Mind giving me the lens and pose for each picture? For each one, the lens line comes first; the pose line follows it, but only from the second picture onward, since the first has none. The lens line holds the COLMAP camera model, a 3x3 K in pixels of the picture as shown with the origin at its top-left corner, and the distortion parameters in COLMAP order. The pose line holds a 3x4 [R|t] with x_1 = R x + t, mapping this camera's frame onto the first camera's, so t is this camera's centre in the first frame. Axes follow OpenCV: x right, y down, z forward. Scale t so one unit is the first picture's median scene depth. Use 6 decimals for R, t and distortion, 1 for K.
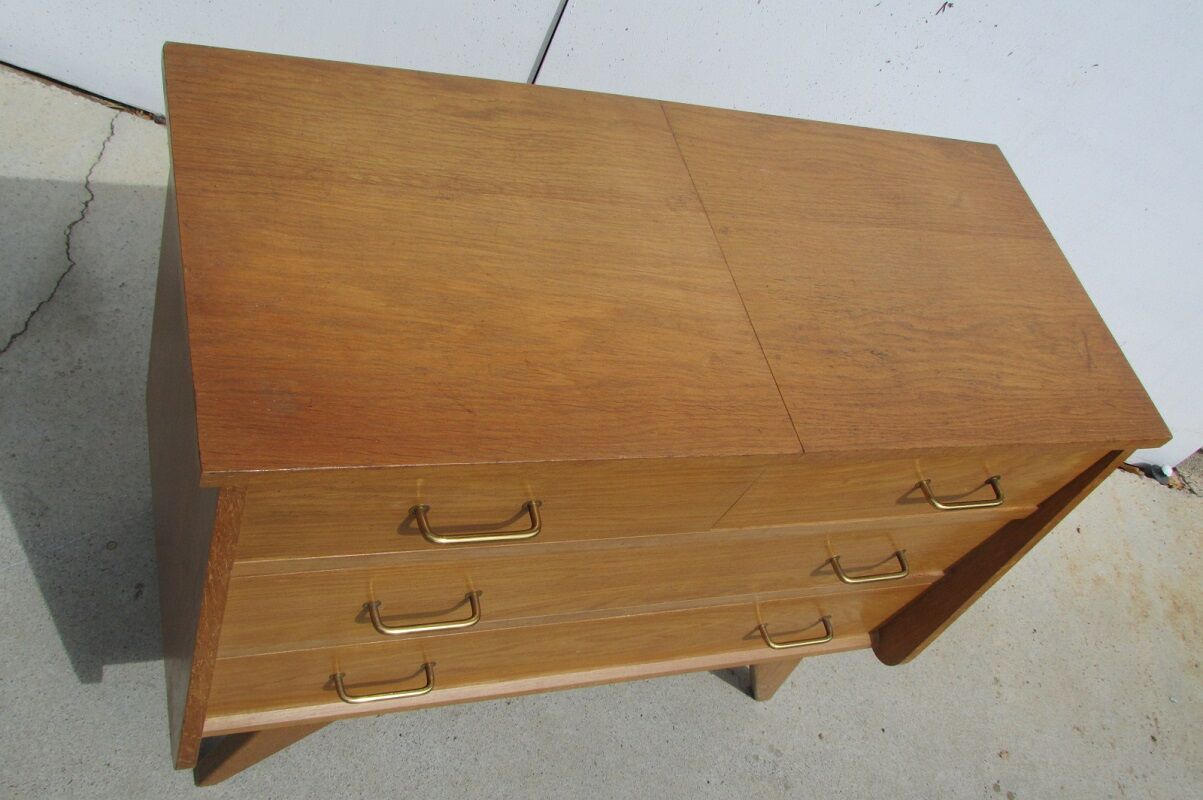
lens RADIAL K [[1120.4, 0, 597.4], [0, 1120.4, 410.9], [0, 0, 1]] dist [-0.056338, 0.000000]
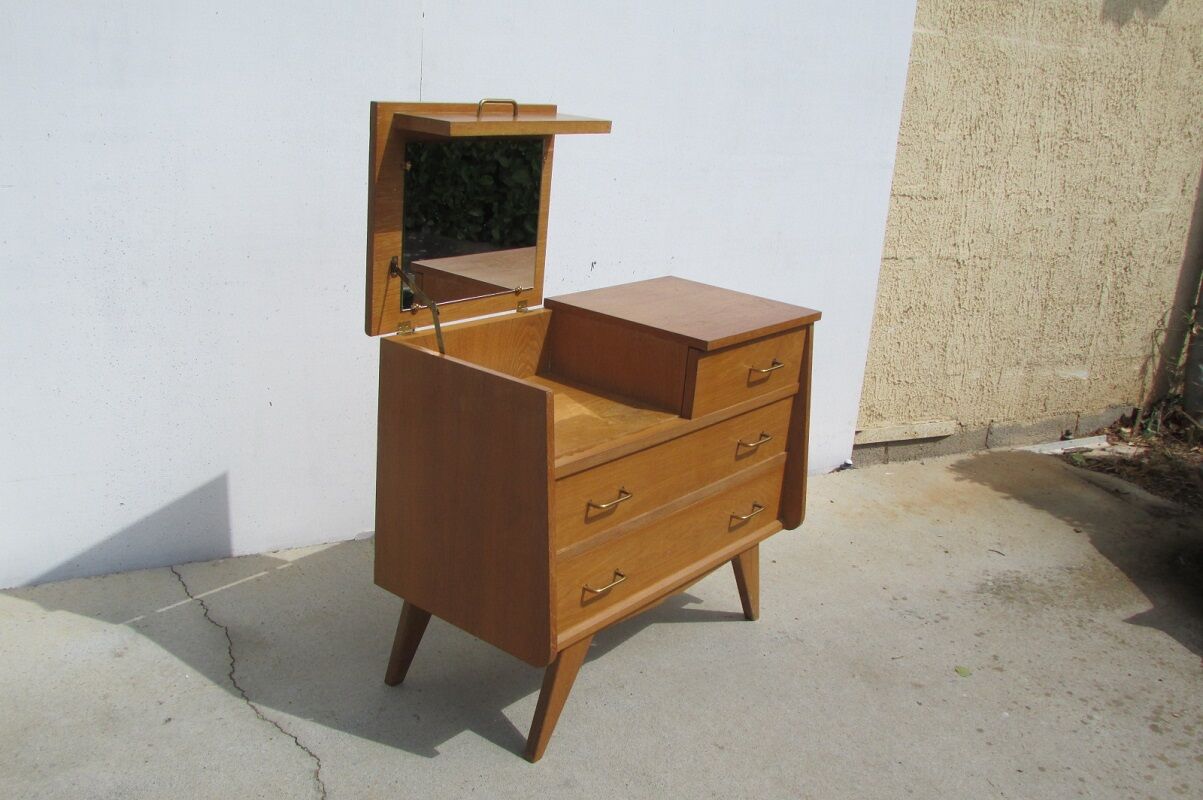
lens RADIAL K [[1120.4, 0, 603.0], [0, 1120.4, 400.8], [0, 0, 1]] dist [-0.056338, 0.000000]
pose [[0.788183, -0.445781, 0.424320, -0.610889], [0.590518, 0.742001, -0.317369, 0.436698], [-0.173369, 0.500713, 0.848074, -0.524549]]
